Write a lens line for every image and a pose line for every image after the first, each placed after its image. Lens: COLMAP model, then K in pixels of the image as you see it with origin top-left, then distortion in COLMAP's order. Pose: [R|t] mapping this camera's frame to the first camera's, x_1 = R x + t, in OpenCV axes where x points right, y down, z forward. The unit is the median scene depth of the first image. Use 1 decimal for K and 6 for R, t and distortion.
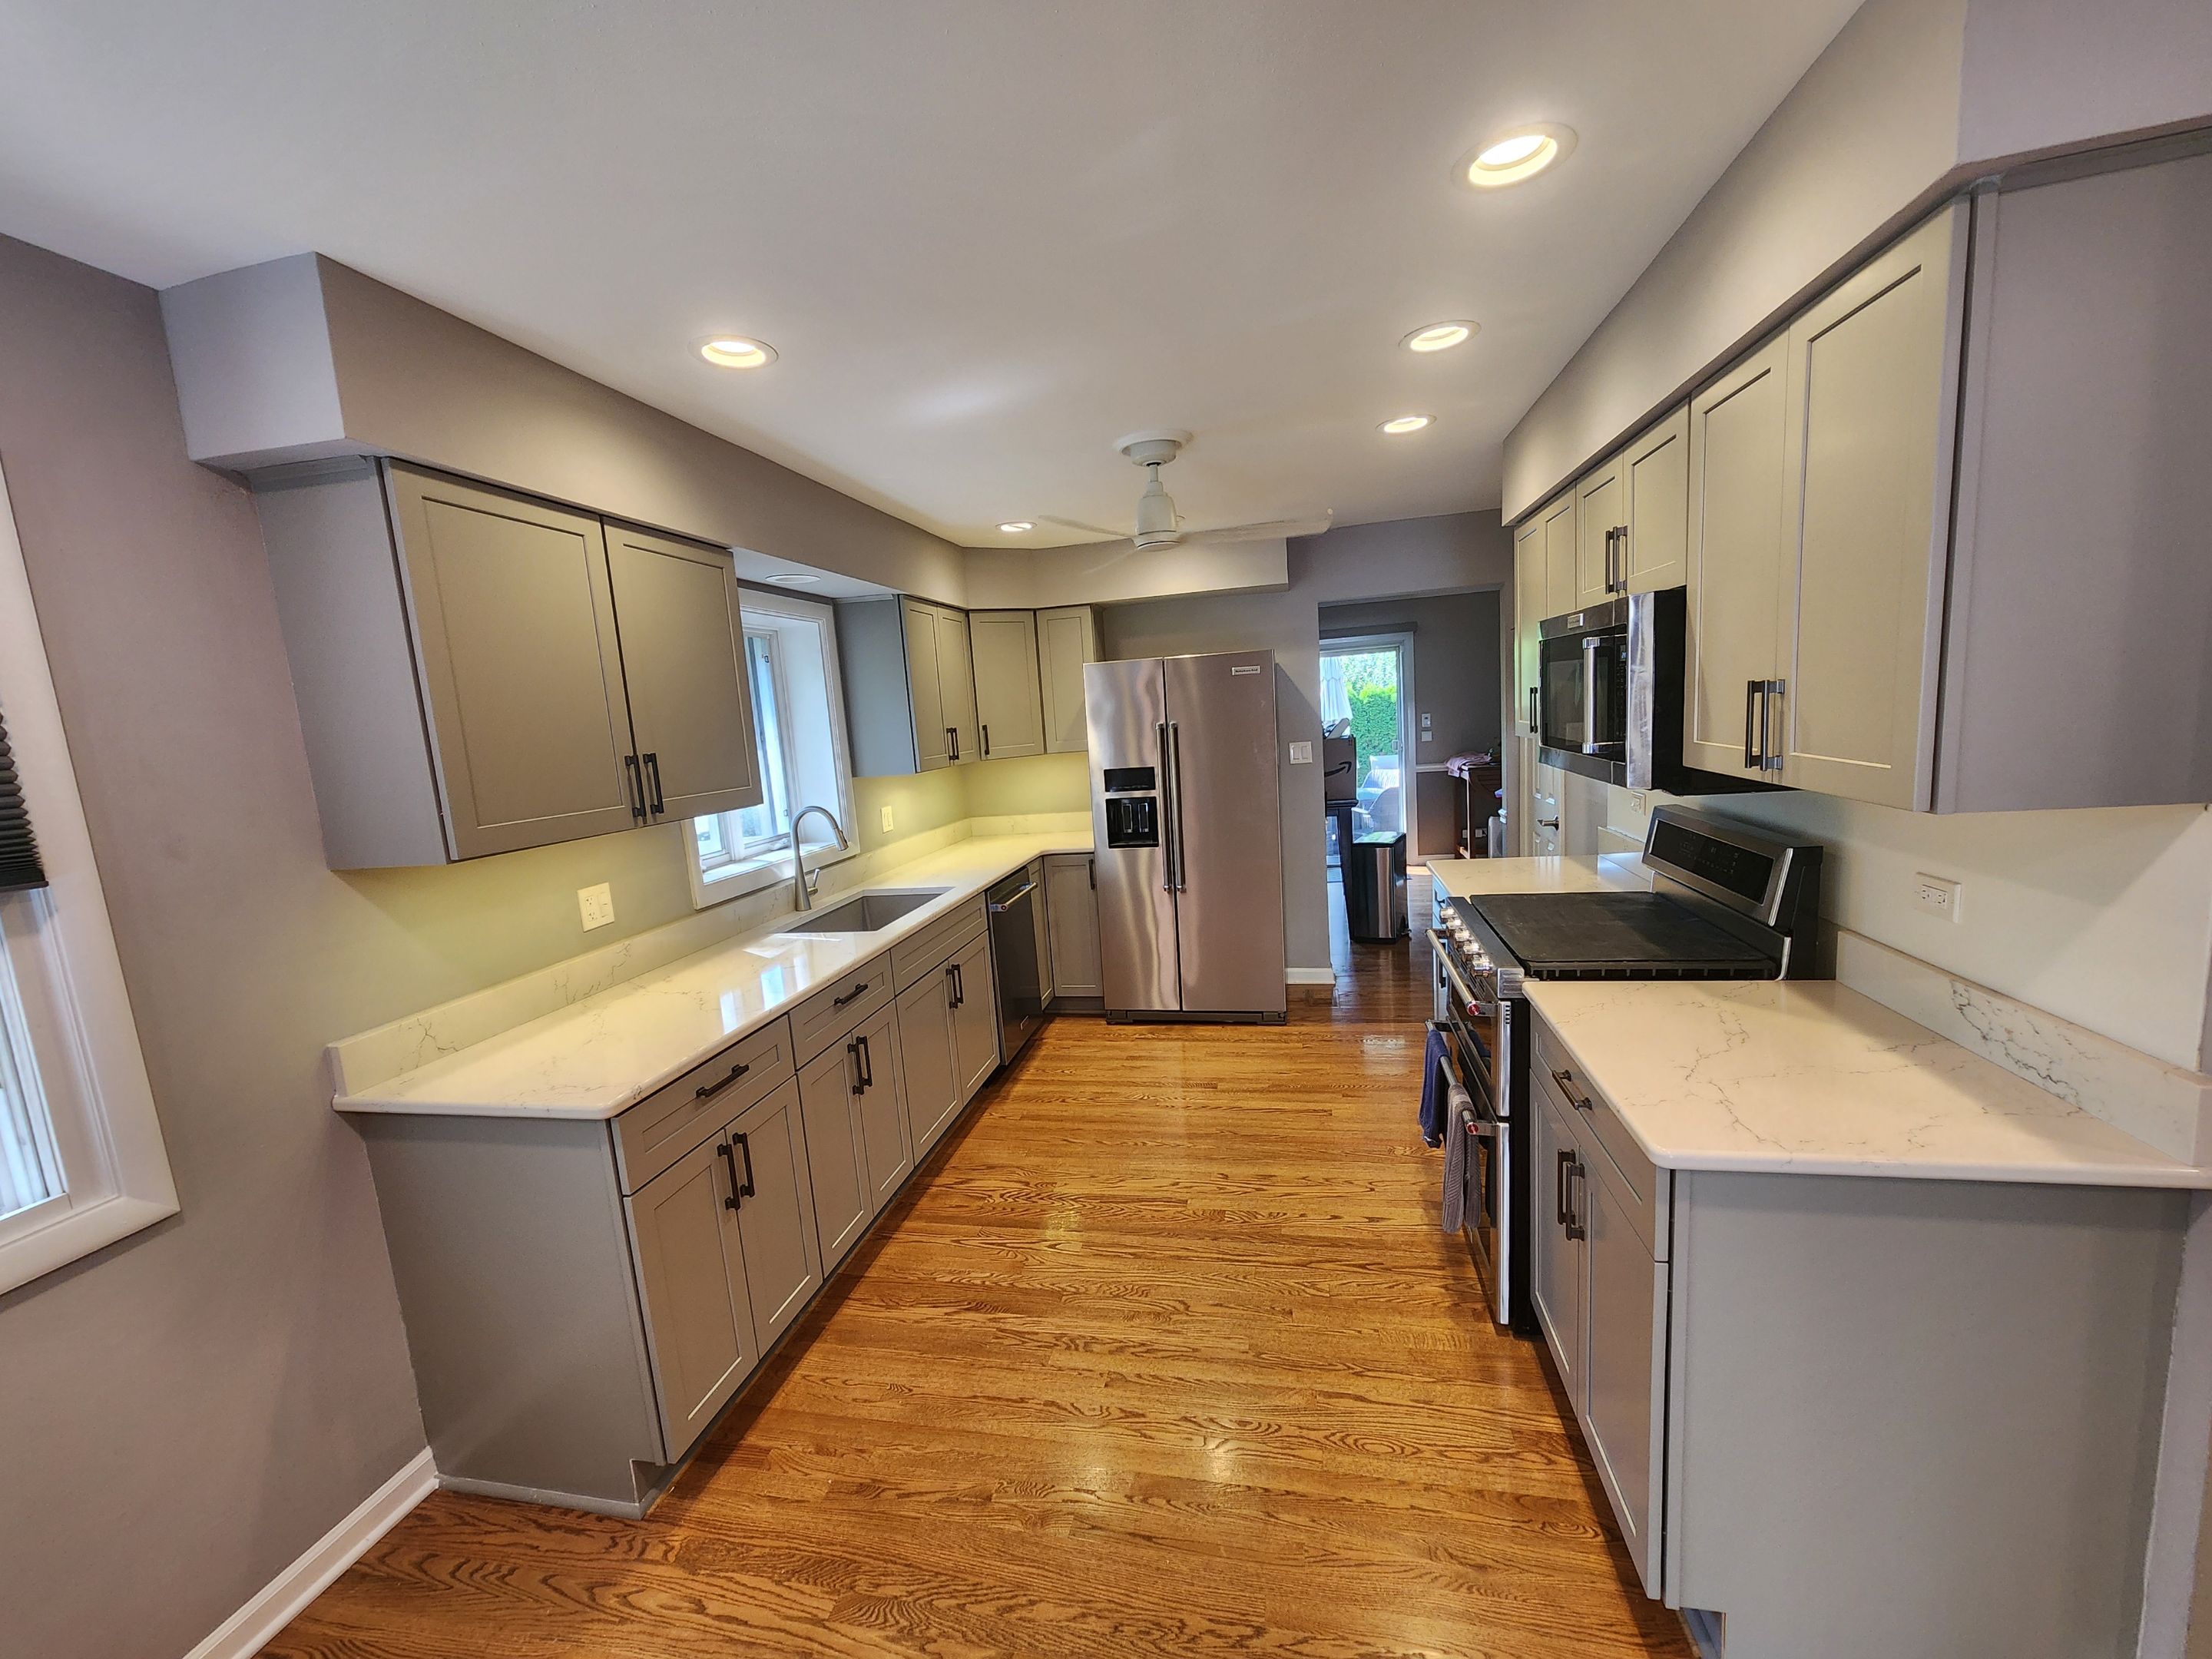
lens RADIAL K [[911.2, 0, 1095.4], [0, 911.2, 850.8], [0, 0, 1]] dist [-0.004453, 0.002982]
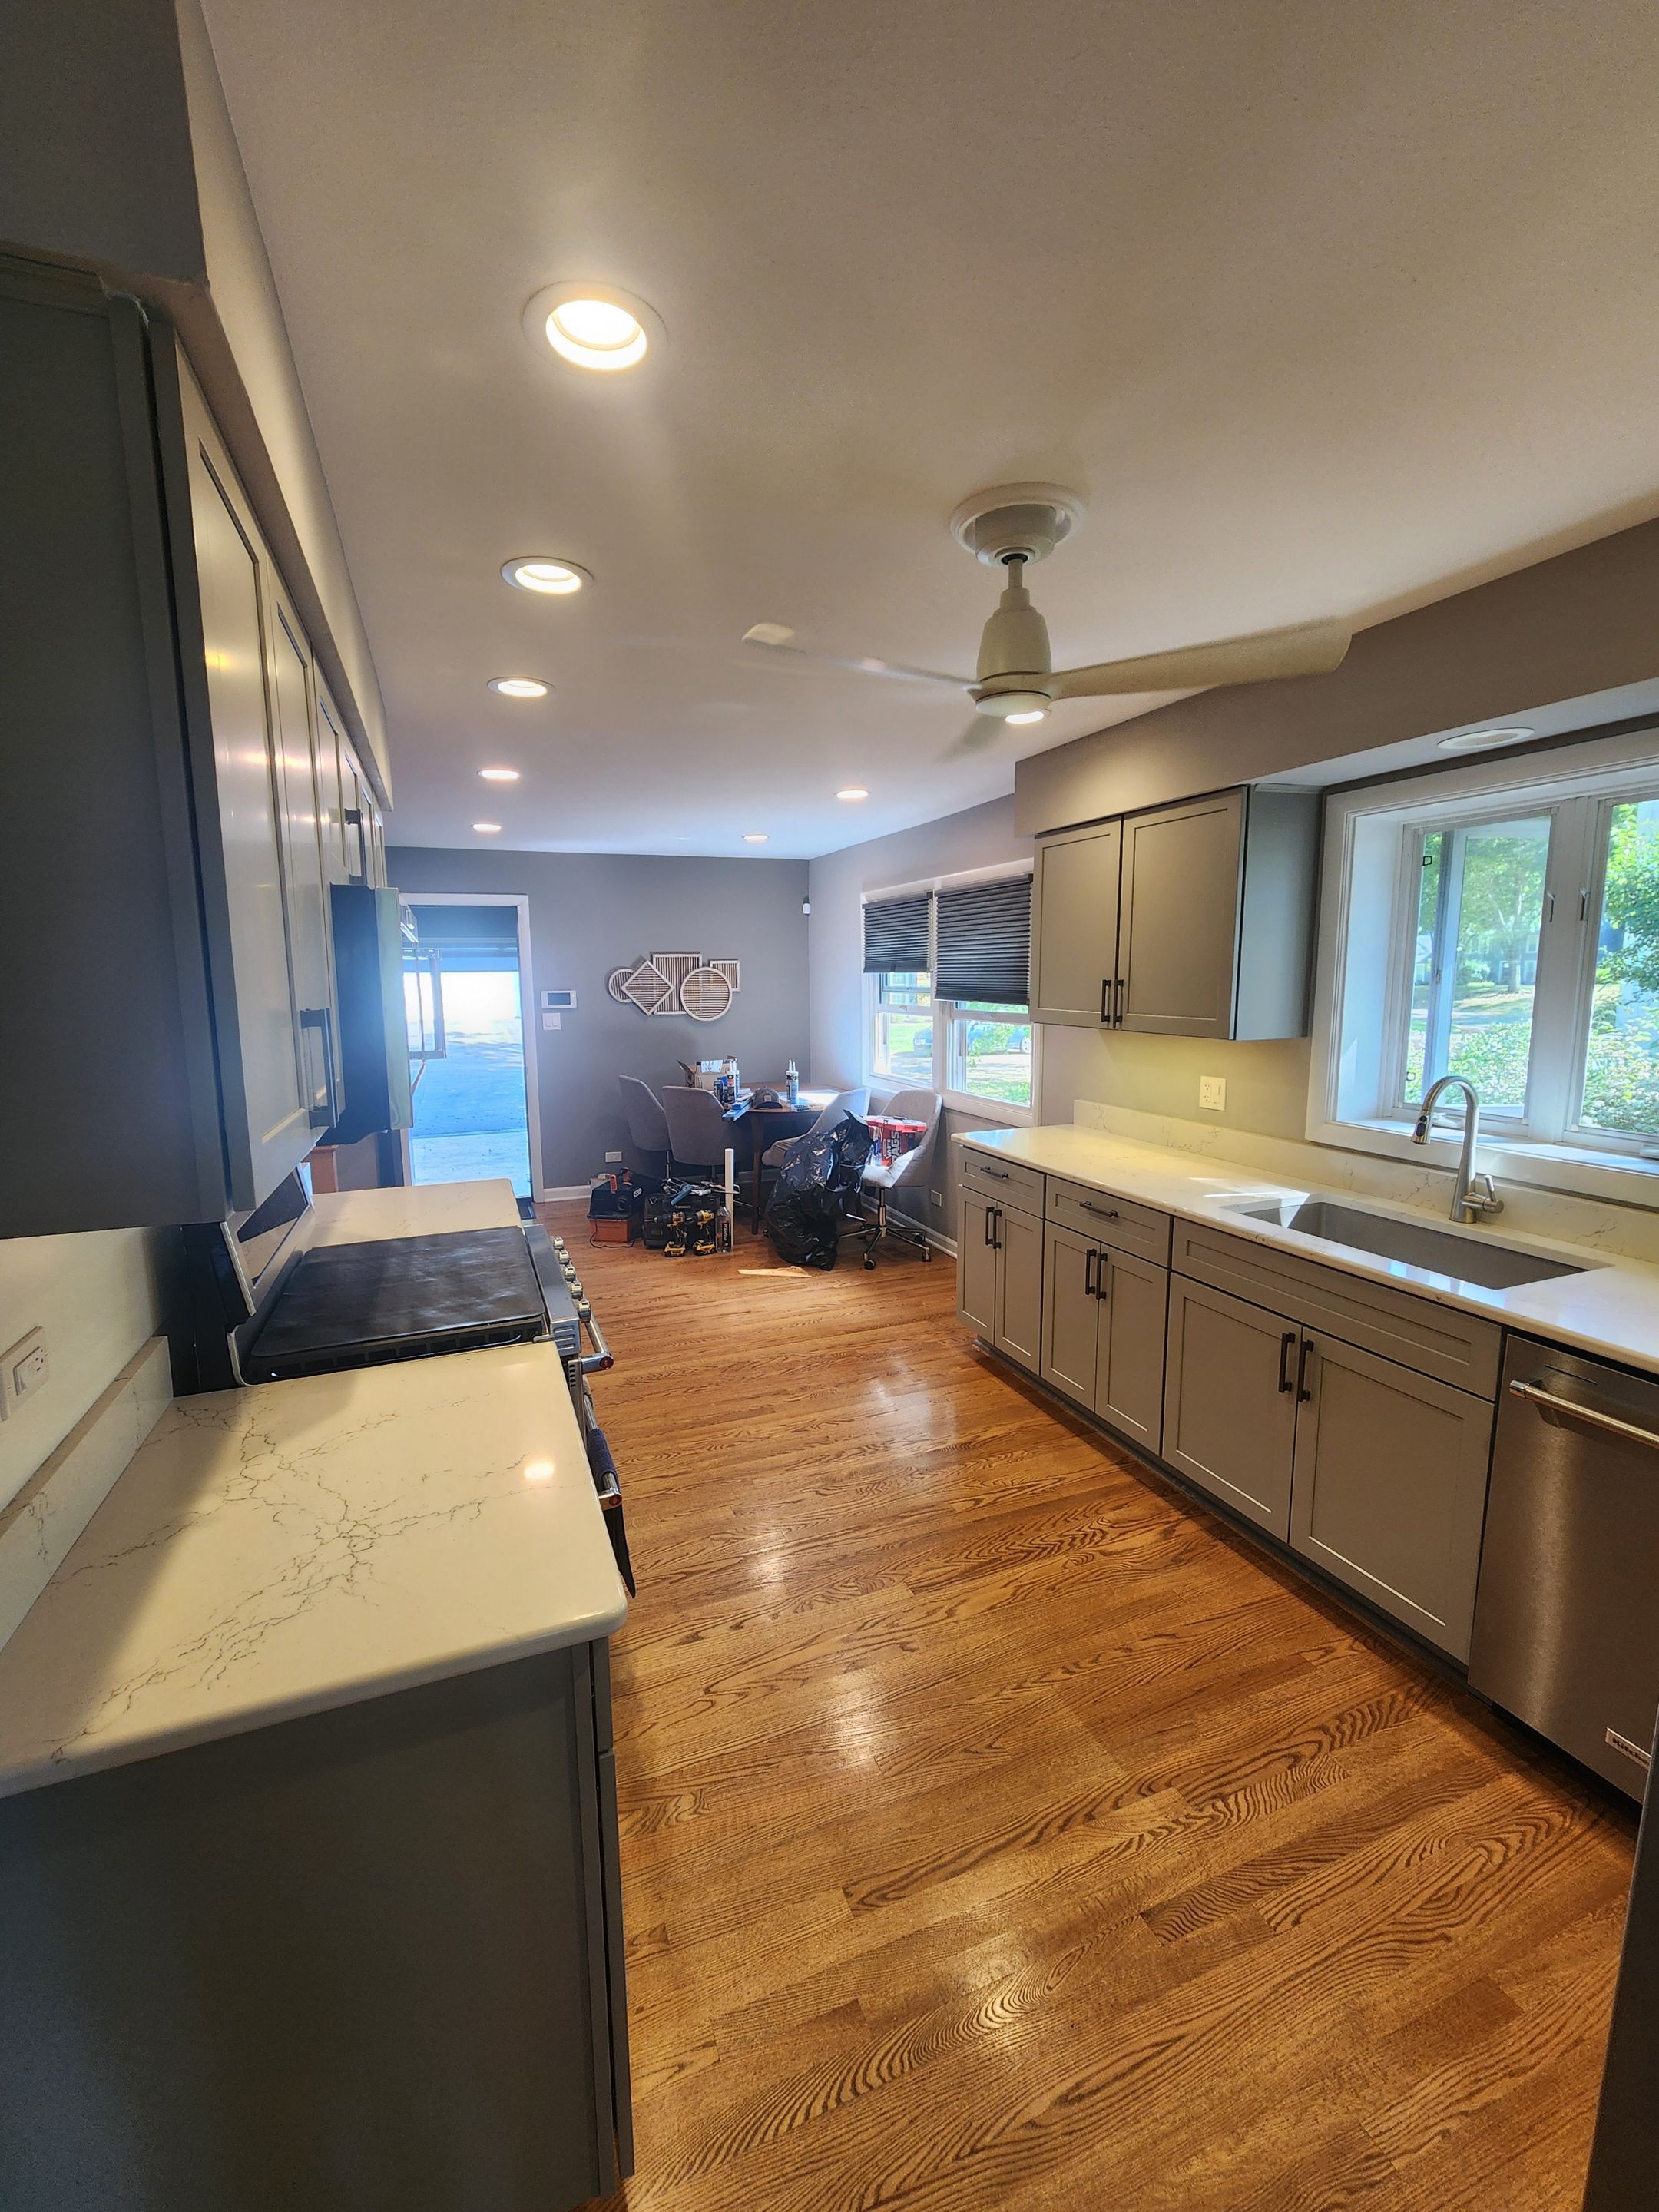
lens RADIAL K [[911.2, 0, 802.3], [0, 911.2, 1099.2], [0, 0, 1]] dist [-0.004453, 0.002982]
pose [[-0.836408, 0.157443, -0.525008, 0.622464], [-0.007051, 0.954686, 0.297531, -0.312527], [0.548062, 0.252559, -0.797397, 1.715082]]
